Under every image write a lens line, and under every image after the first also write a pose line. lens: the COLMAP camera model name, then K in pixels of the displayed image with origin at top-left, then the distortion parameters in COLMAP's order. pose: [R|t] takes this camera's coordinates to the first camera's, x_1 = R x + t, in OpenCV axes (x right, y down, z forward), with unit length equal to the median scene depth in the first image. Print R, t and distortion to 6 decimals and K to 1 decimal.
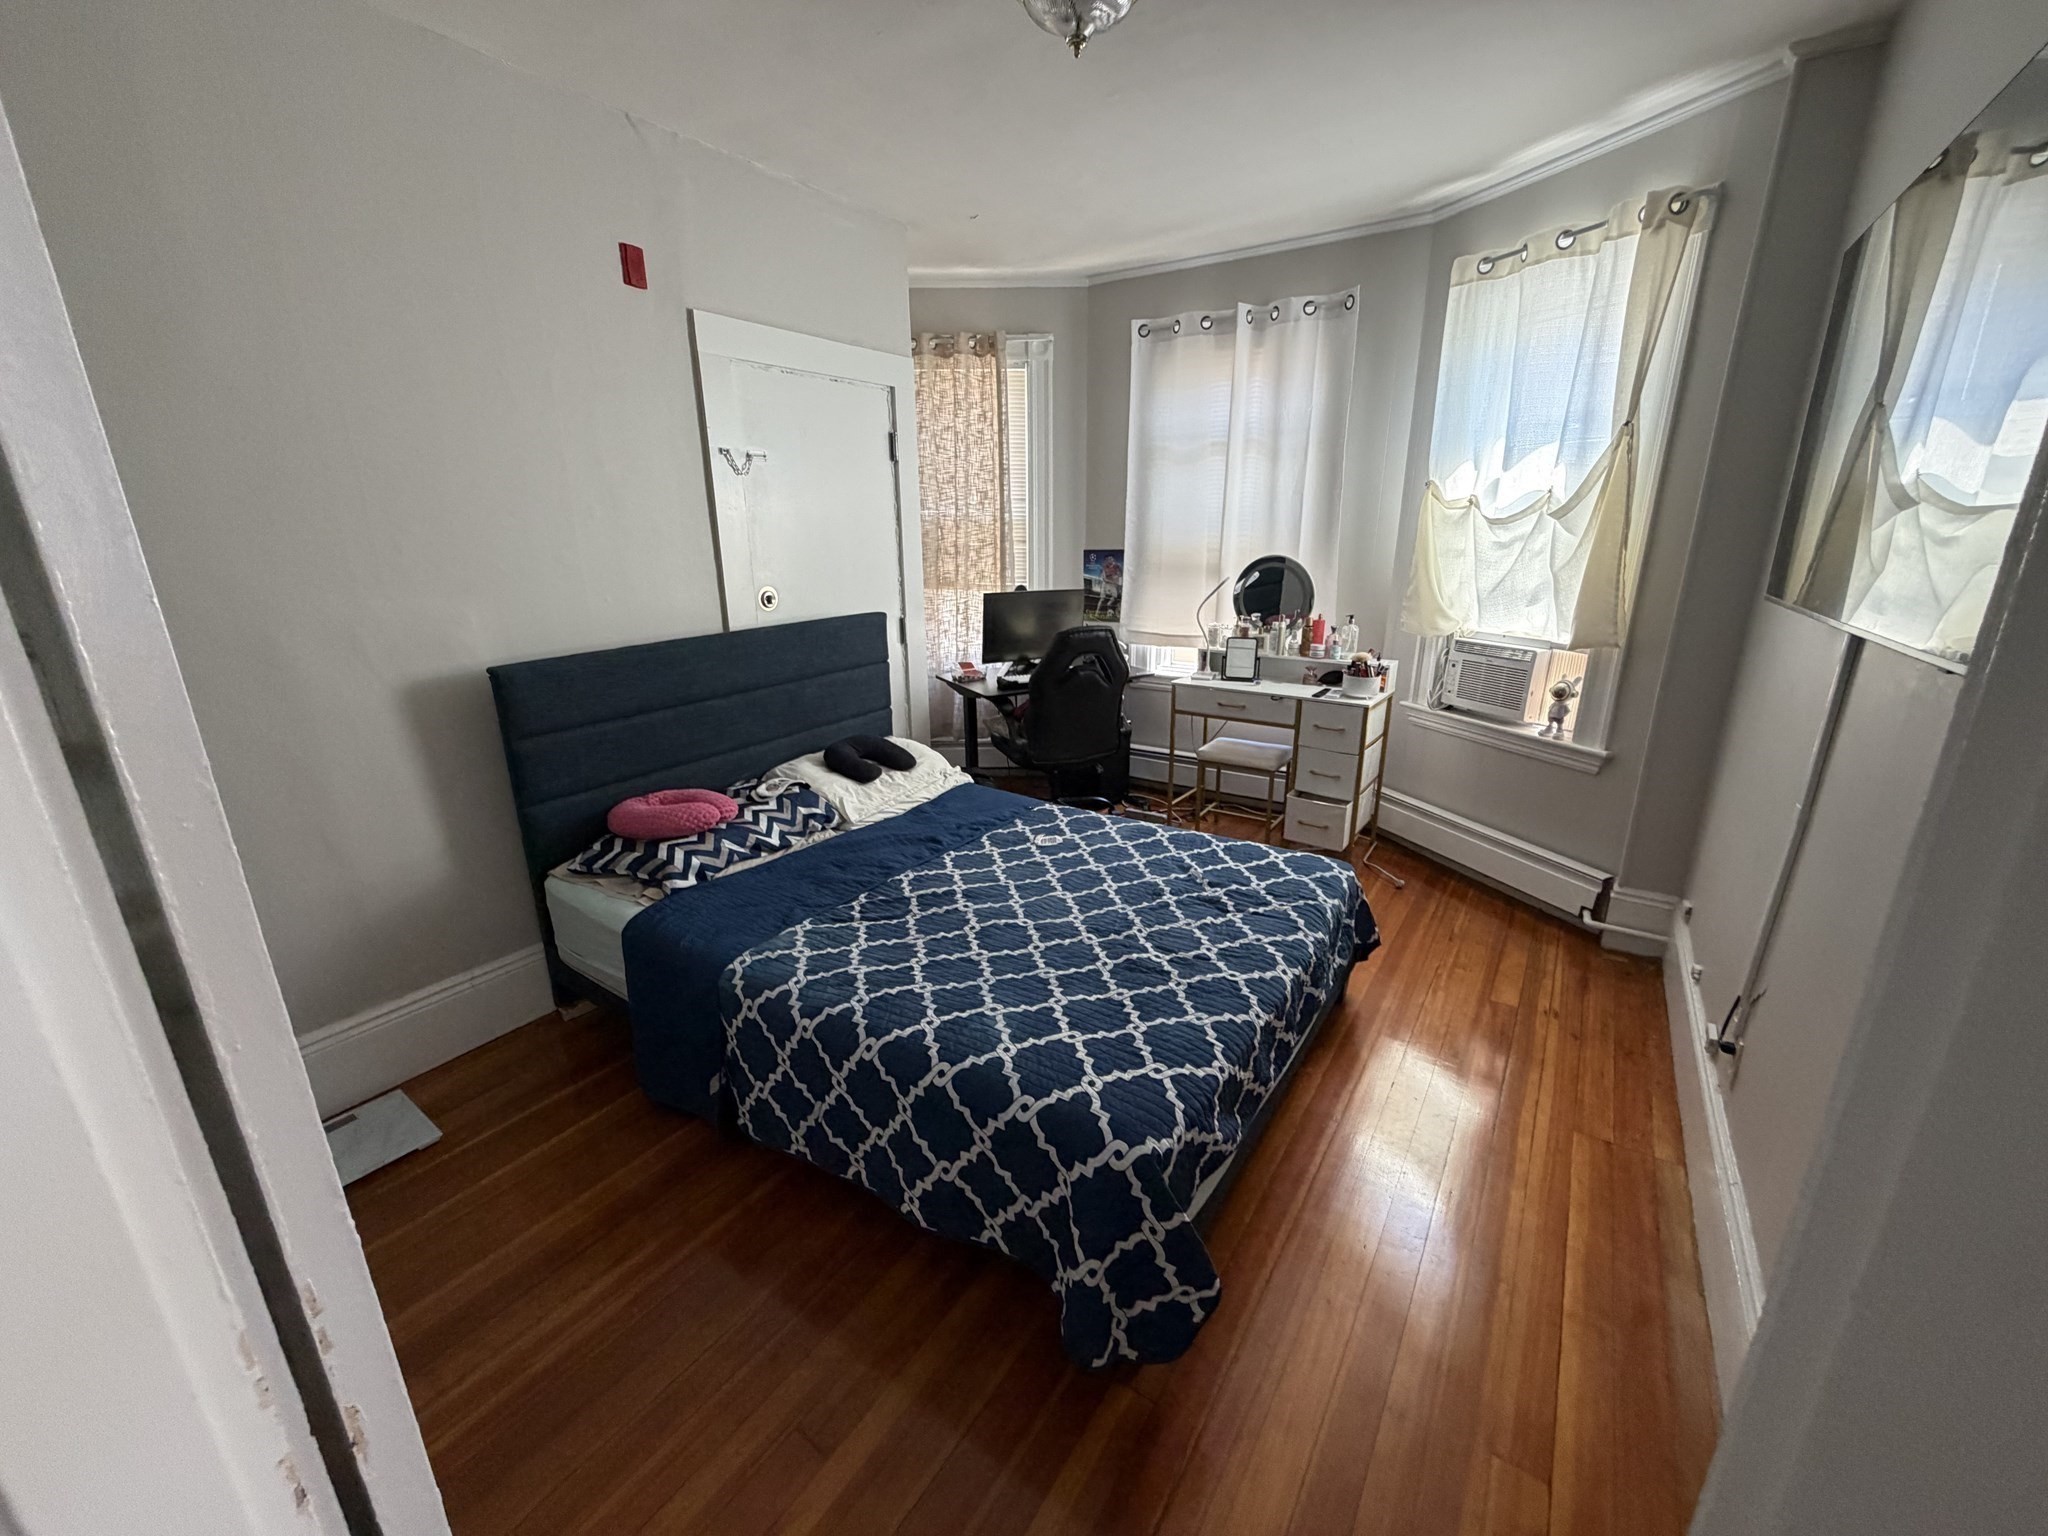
lens RADIAL K [[809.2, 0, 1024.0], [0, 809.2, 768.0], [0, 0, 1]] dist [-0.000249, -0.000243]
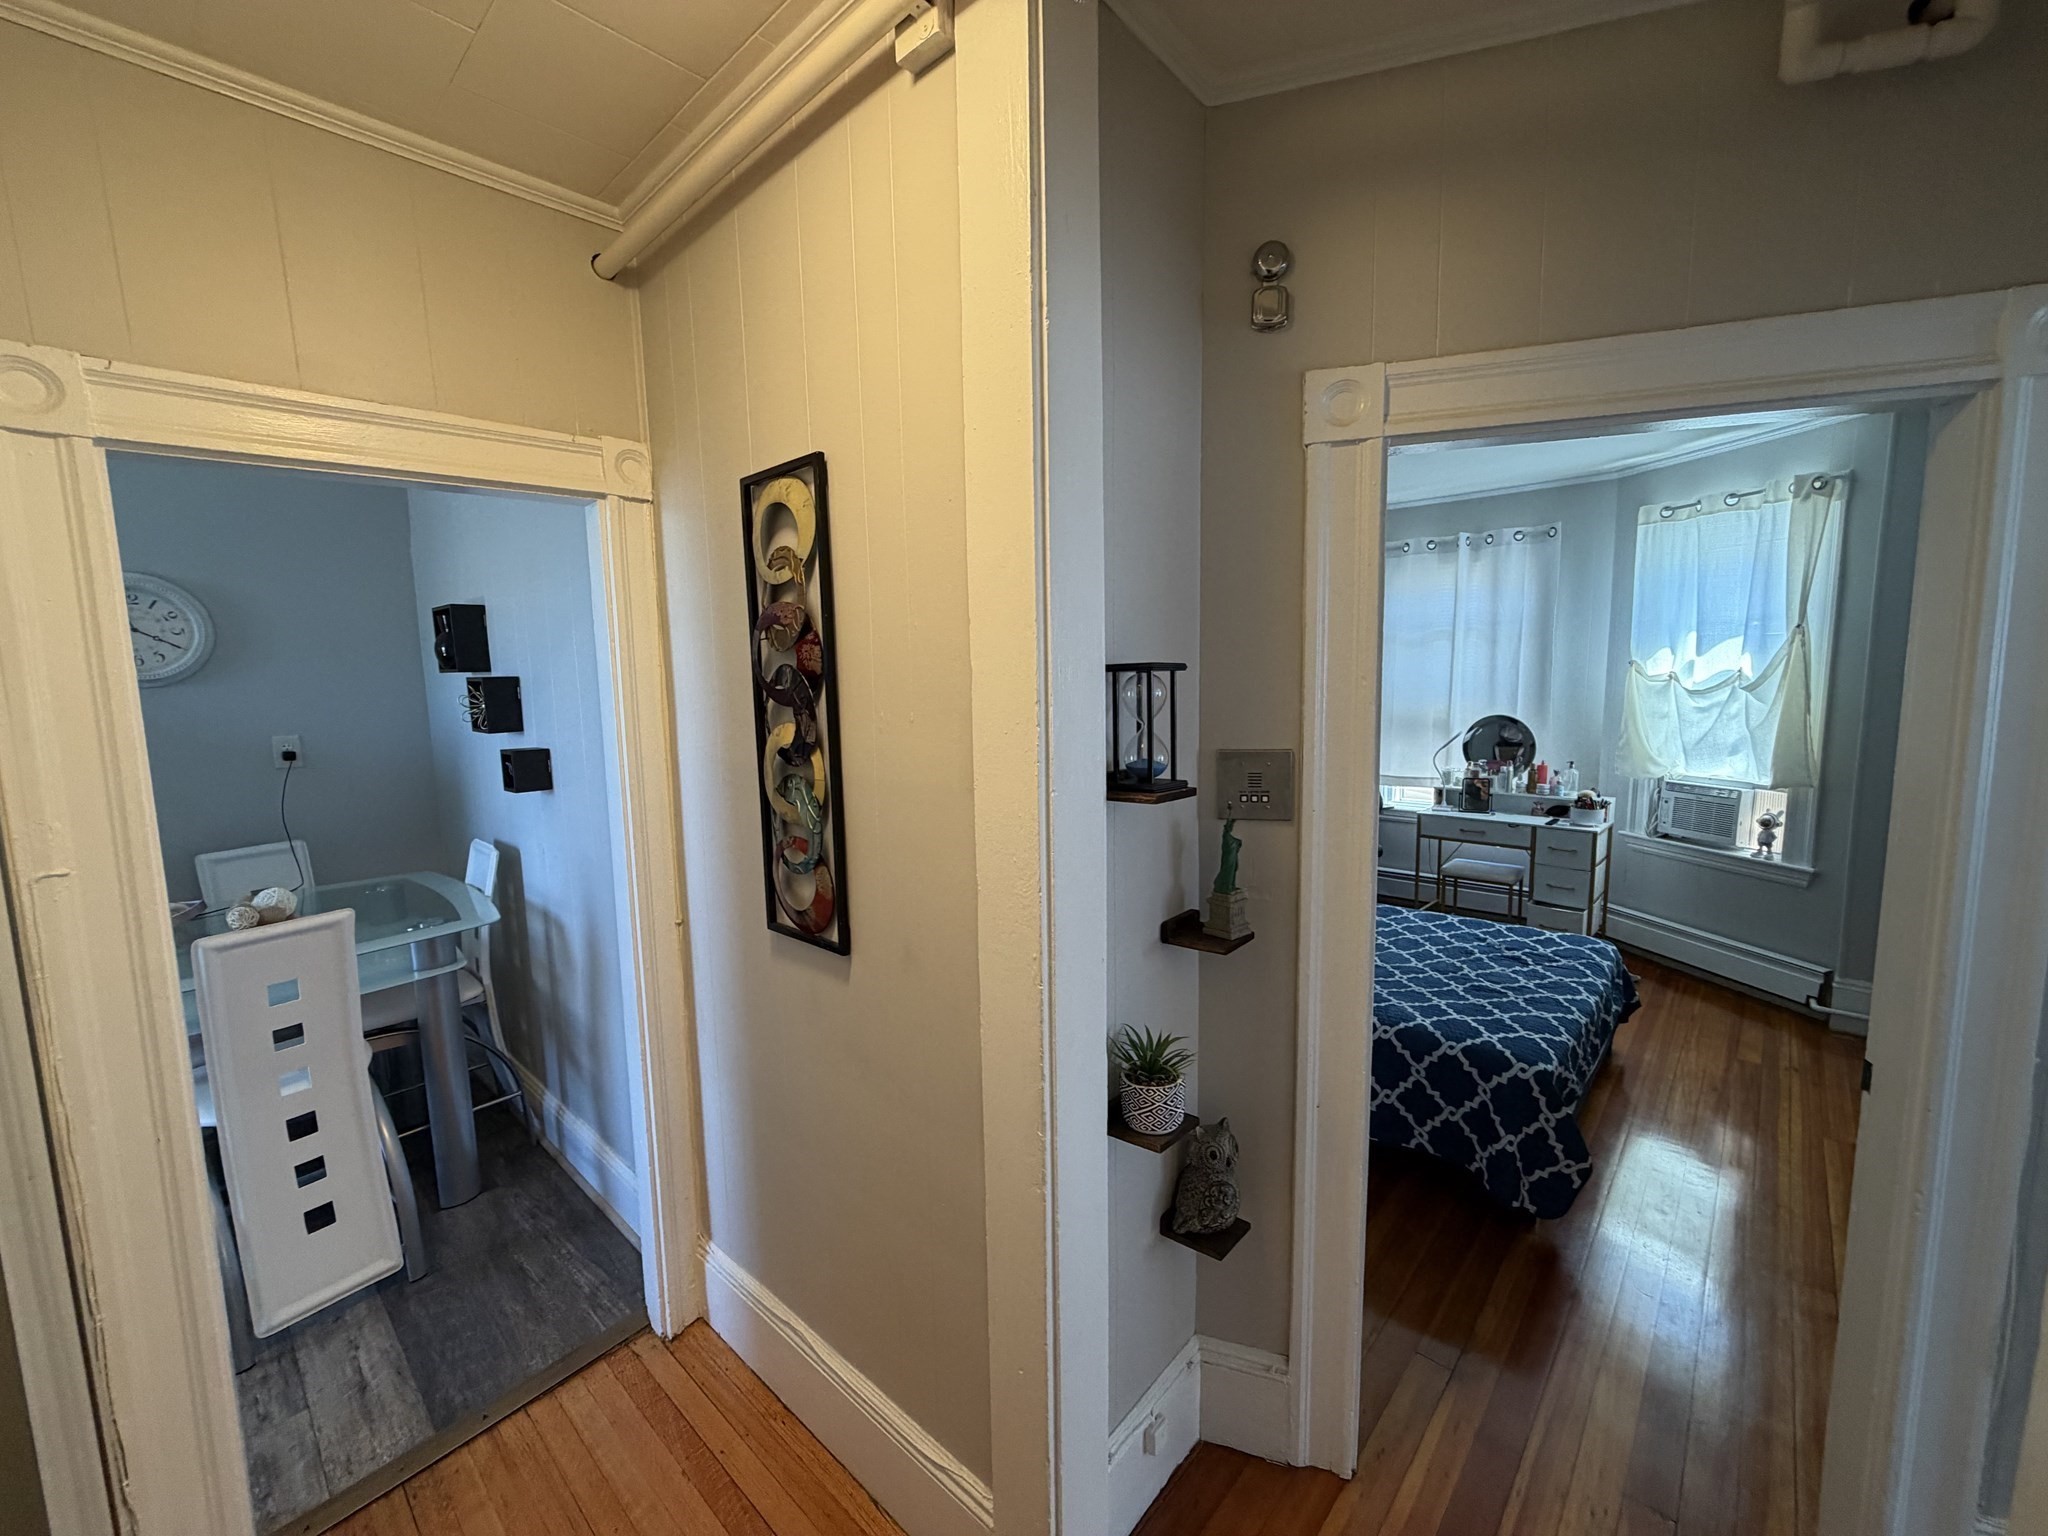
lens RADIAL K [[809.2, 0, 1024.0], [0, 809.2, 768.0], [0, 0, 1]] dist [-0.000249, -0.000243]
pose [[0.989547, 0.009430, -0.143902, -0.316772], [-0.034458, 0.984417, -0.172442, 0.083549], [0.140033, 0.175598, 0.974452, -0.426936]]
